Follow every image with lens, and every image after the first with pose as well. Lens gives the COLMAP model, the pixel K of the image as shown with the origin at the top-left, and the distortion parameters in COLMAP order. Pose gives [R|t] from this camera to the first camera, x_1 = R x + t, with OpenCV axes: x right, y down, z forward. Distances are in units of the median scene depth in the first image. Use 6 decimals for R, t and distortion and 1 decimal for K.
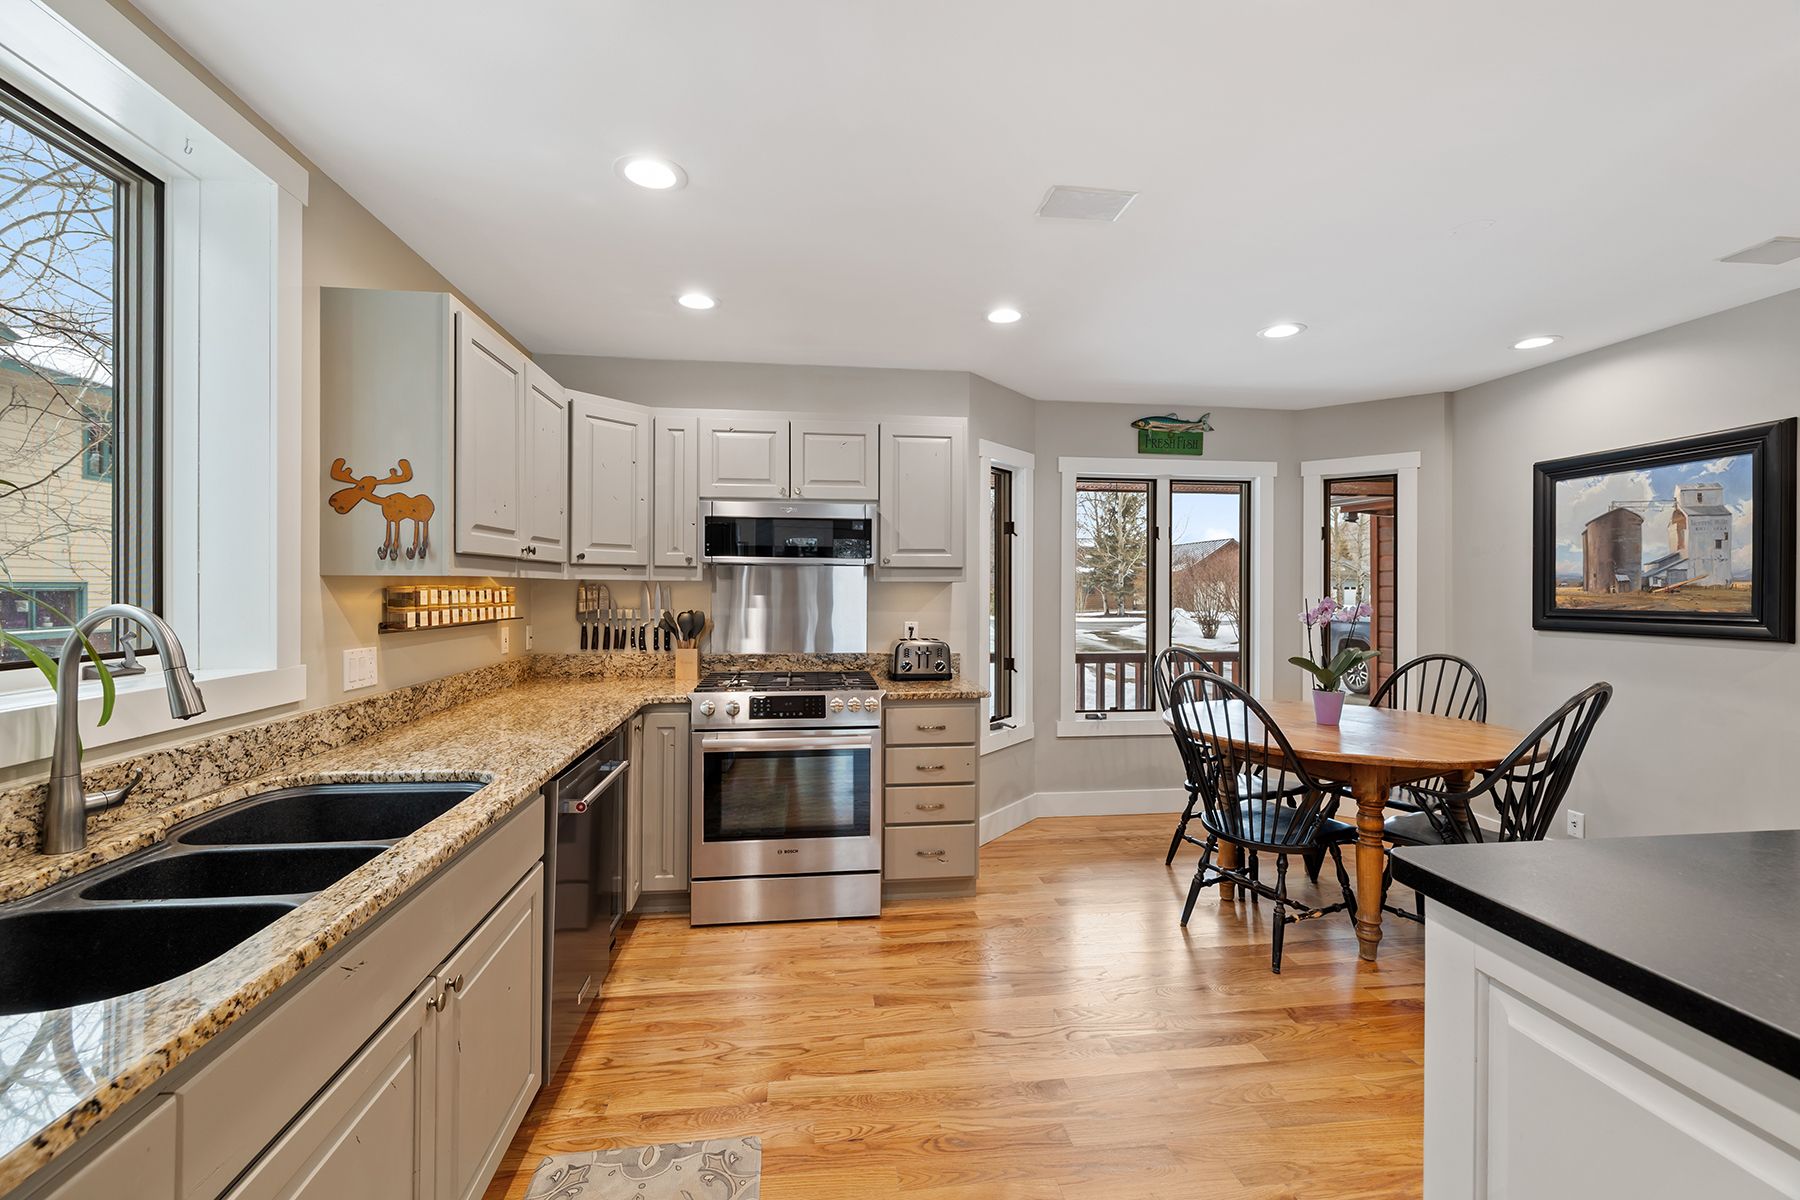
lens RADIAL K [[763.3, 0, 893.3], [0, 763.3, 588.0], [0, 0, 1]] dist [-0.000797, -0.000673]
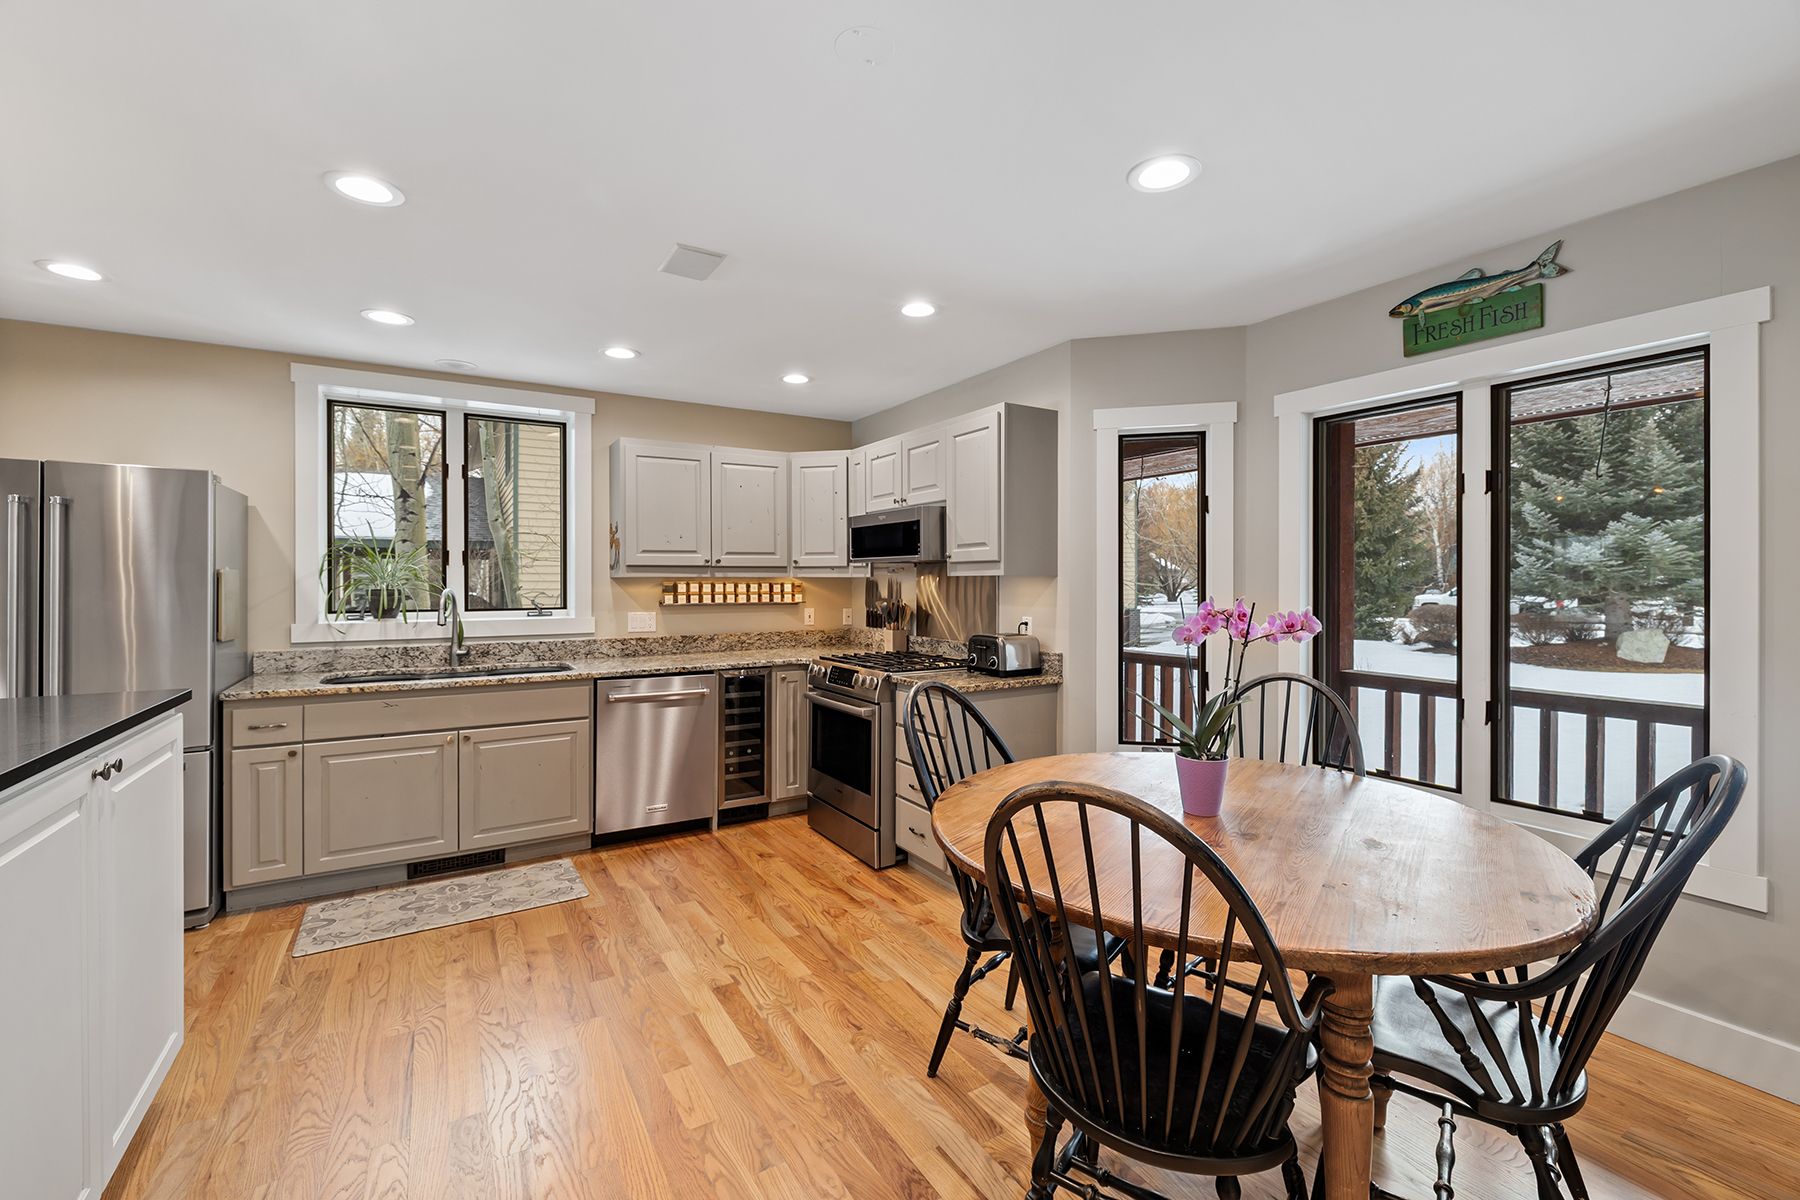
lens RADIAL K [[763.3, 0, 894.6], [0, 763.3, 574.9], [0, 0, 1]] dist [-0.000797, -0.000673]
pose [[0.405945, -0.009953, -0.913843, 1.050299], [0.004865, 0.999950, -0.008729, -0.000726], [0.913884, -0.000902, 0.405974, 0.565643]]
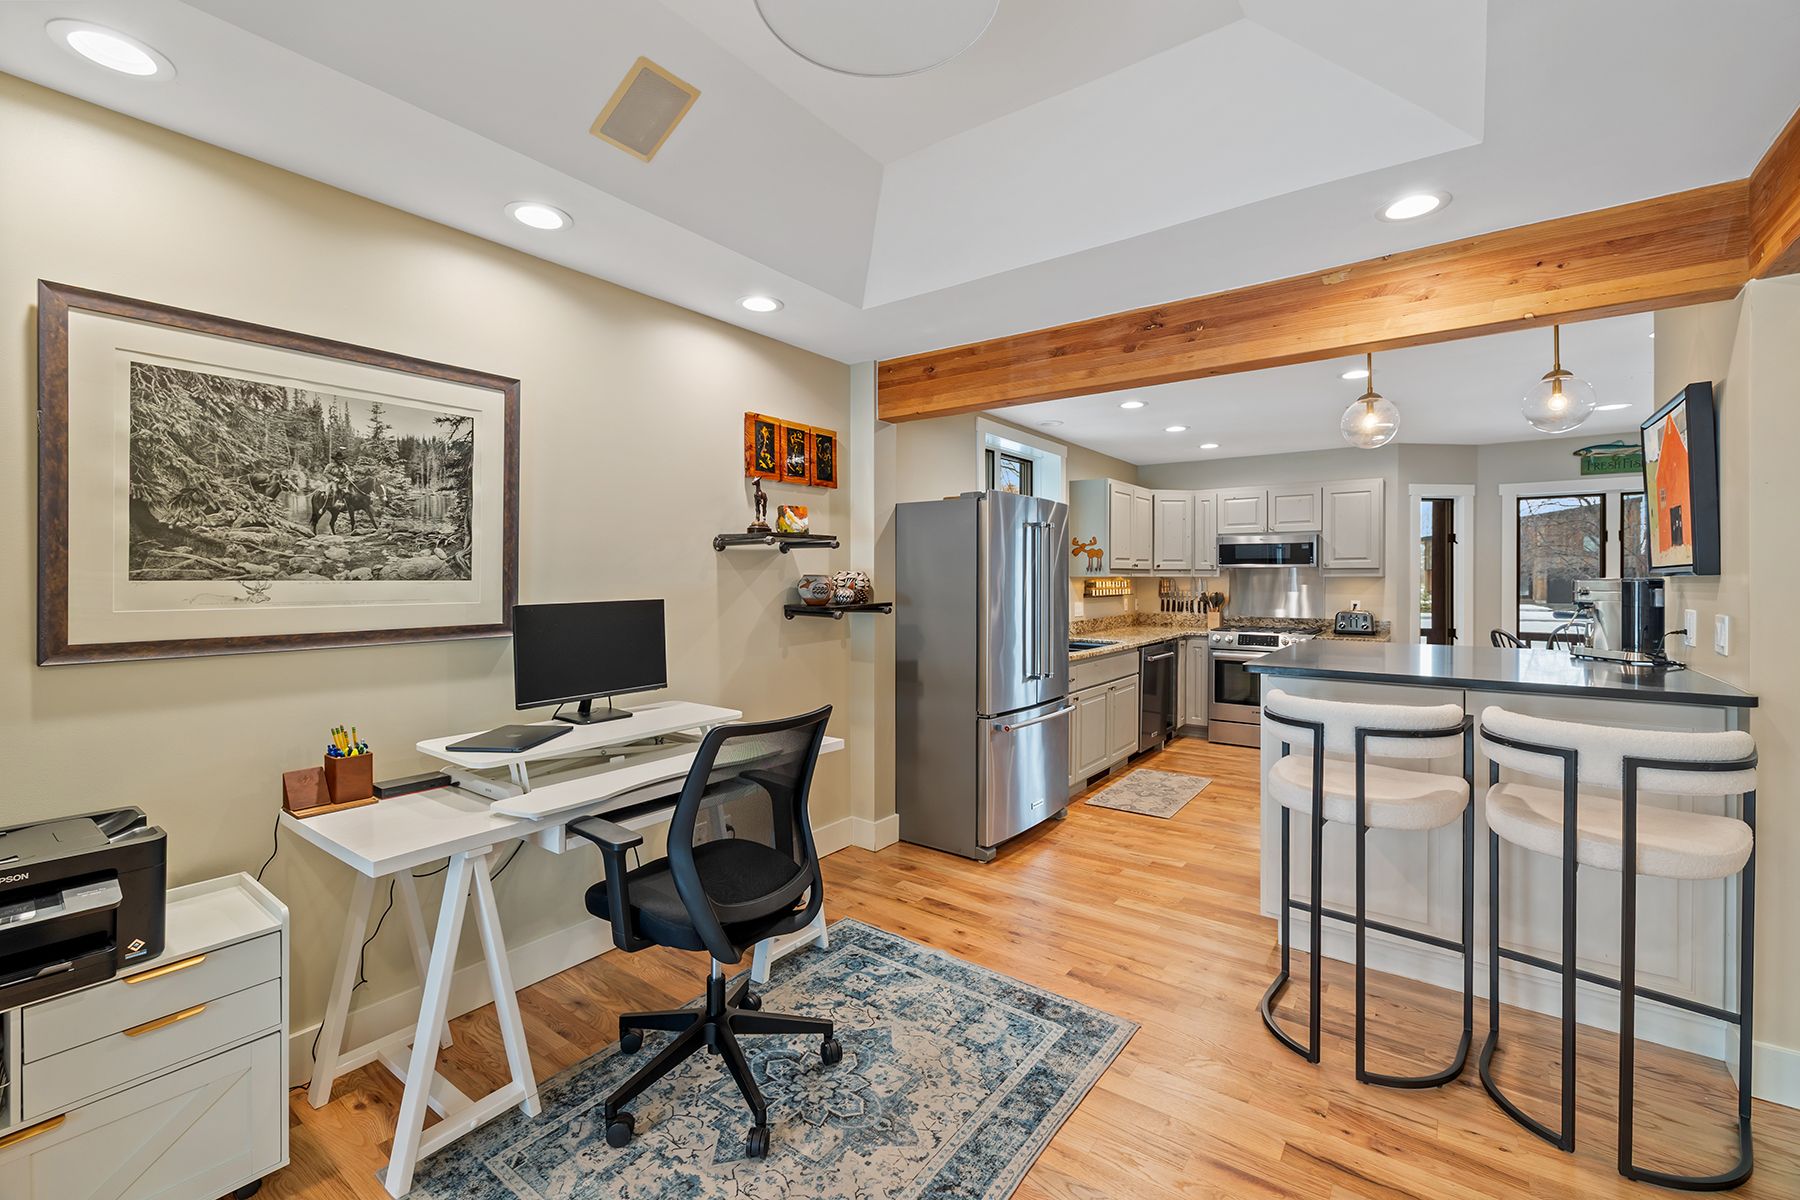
lens RADIAL K [[763.3, 0, 904.4], [0, 763.3, 586.4], [0, 0, 1]] dist [-0.000797, -0.000673]
pose [[0.730699, 0.004586, -0.682685, 0.542634], [0.002734, 0.999950, 0.009644, -0.006391], [0.682695, -0.008913, 0.730649, -1.075753]]
